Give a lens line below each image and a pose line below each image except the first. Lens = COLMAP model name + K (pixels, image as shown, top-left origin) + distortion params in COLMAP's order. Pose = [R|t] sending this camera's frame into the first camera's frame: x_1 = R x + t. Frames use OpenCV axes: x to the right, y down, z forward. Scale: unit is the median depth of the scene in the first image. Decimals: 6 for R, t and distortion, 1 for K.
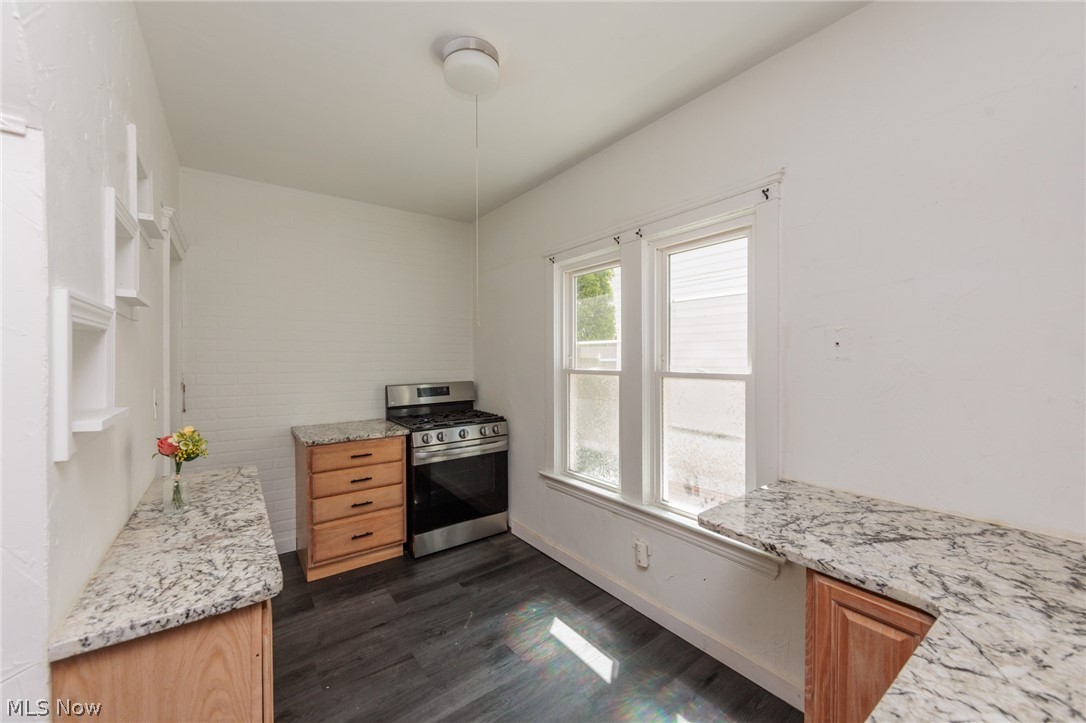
lens RADIAL K [[425.0, 0, 543.9], [0, 425.0, 360.8], [0, 0, 1]] dist [-0.001725, -0.000566]
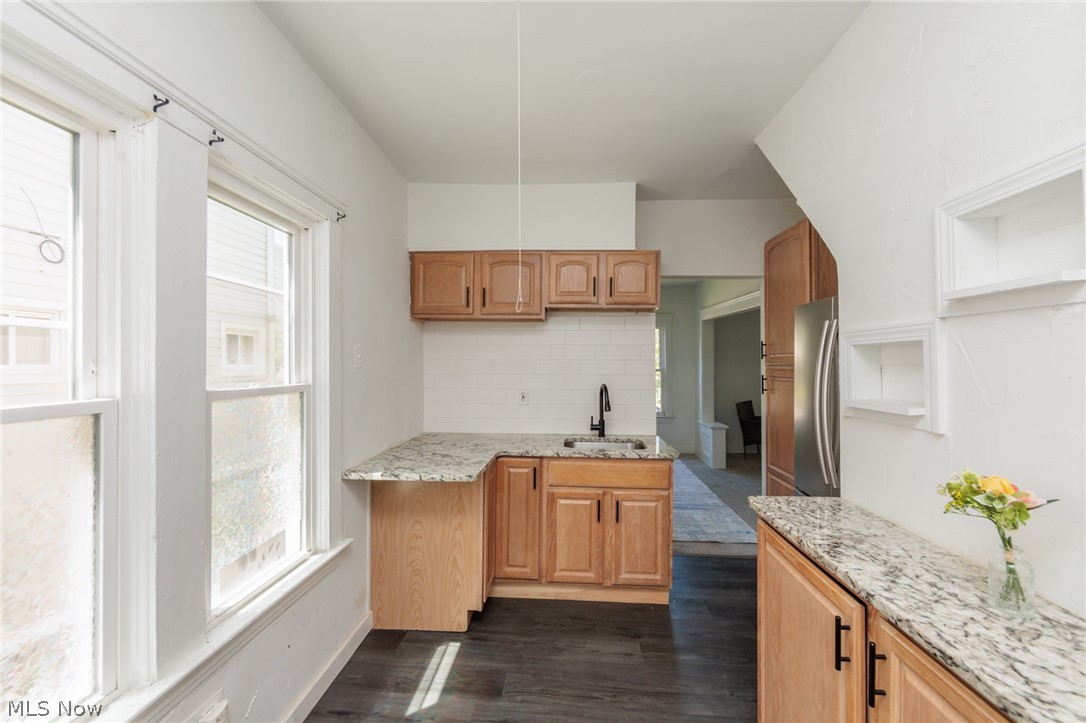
lens RADIAL K [[425.0, 0, 543.9], [0, 425.0, 360.8], [0, 0, 1]] dist [-0.001725, -0.000566]
pose [[-0.767176, 0.009471, 0.641367, -0.365126], [0.009036, 0.999951, -0.003957, -0.008559], [-0.641373, 0.002759, -0.767224, 0.947588]]
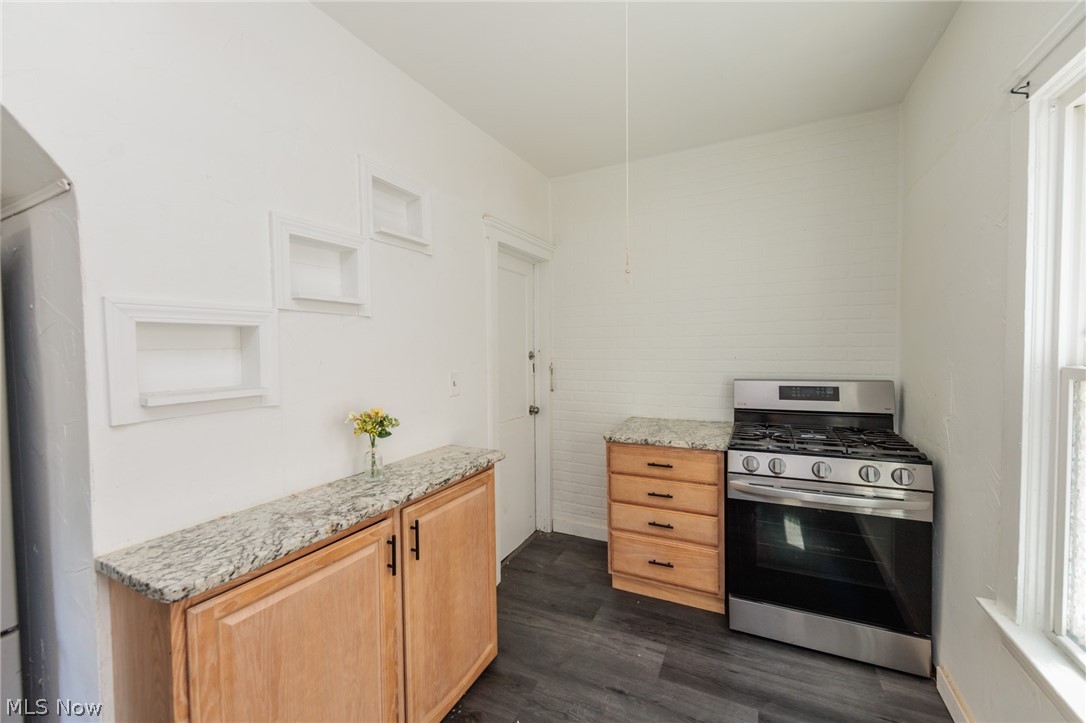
lens RADIAL K [[430.4, 0, 543.0], [0, 430.4, 361.5], [0, 0, 1]] dist [-0.000762, -0.000596]
pose [[0.452010, 0.026208, -0.891628, 0.188881], [0.006646, 0.999442, 0.032746, -0.001031], [0.891988, -0.020727, 0.451583, 0.437788]]
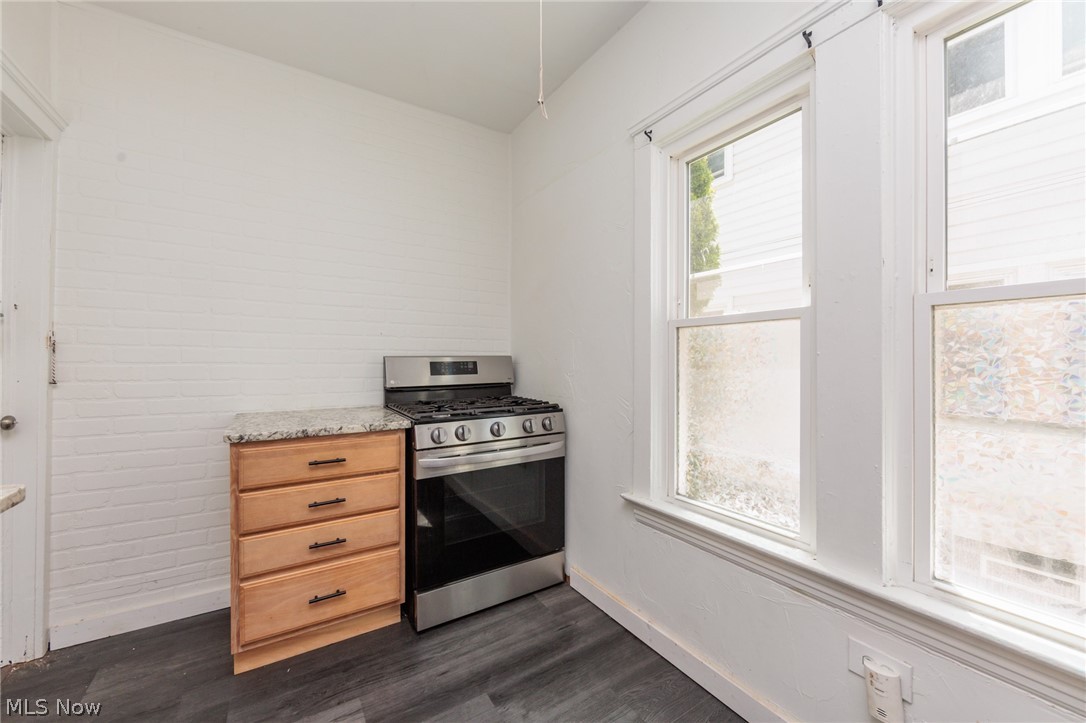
lens RADIAL K [[425.0, 0, 543.9], [0, 425.0, 360.8], [0, 0, 1]] dist [-0.001725, -0.000566]
pose [[0.997168, 0.004613, -0.075063, -0.083444], [-0.005150, 0.999963, -0.006954, 0.084160], [0.075029, 0.007321, 0.997155, 0.427067]]
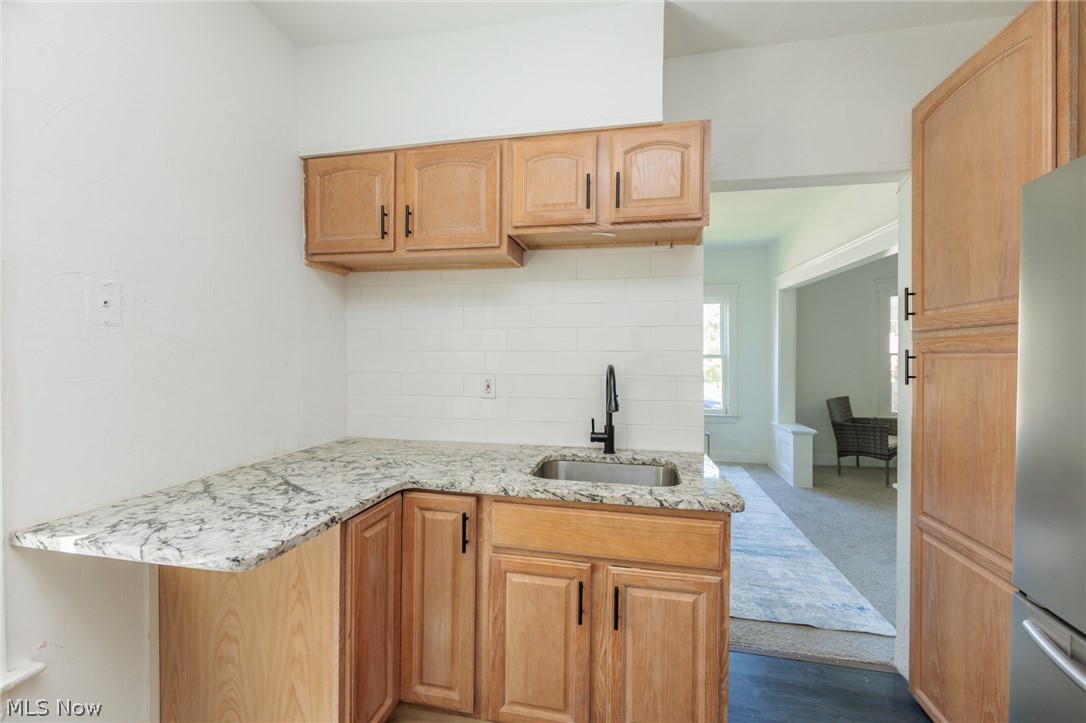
lens RADIAL K [[425.0, 0, 543.9], [0, 425.0, 360.8], [0, 0, 1]] dist [-0.001725, -0.000566]
pose [[-0.670950, -0.002017, 0.741500, -0.195910], [0.009092, 0.999899, 0.010946, 0.032937], [-0.741447, 0.014086, -0.670863, 0.527832]]
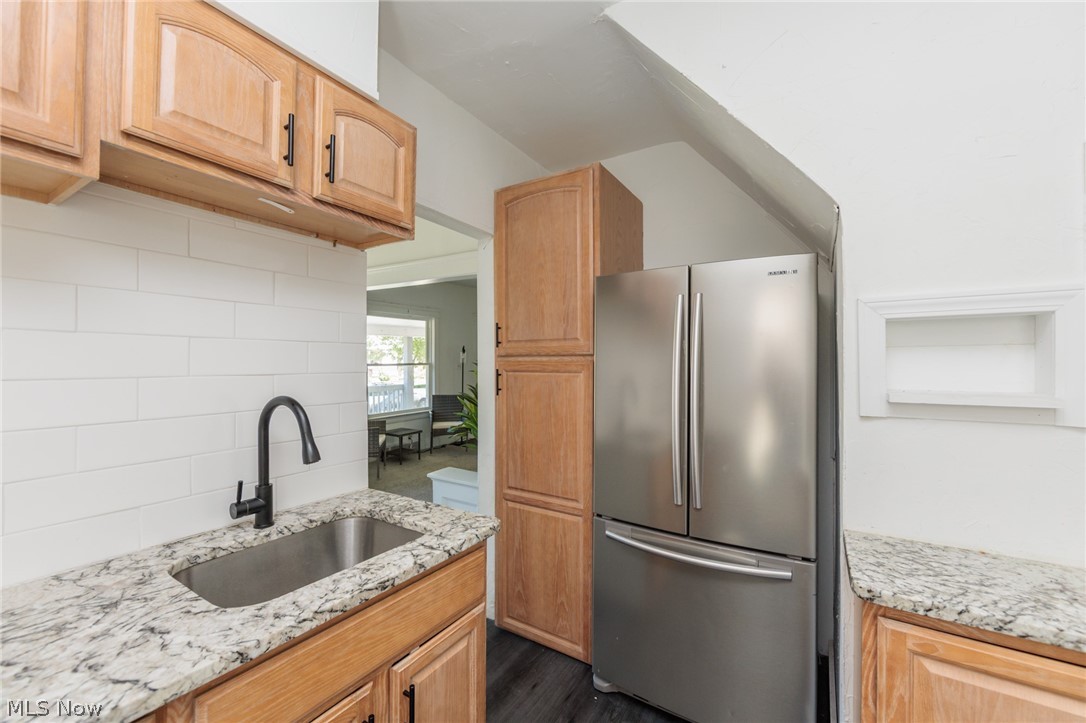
lens RADIAL K [[435.9, 0, 542.3], [0, 435.9, 359.5], [0, 0, 1]] dist [-0.003691, -0.000536]
pose [[-0.930708, 0.004056, -0.365741, 0.120161], [0.003303, 0.999991, 0.002684, 0.009041], [0.365748, 0.001290, -0.930713, 0.544042]]
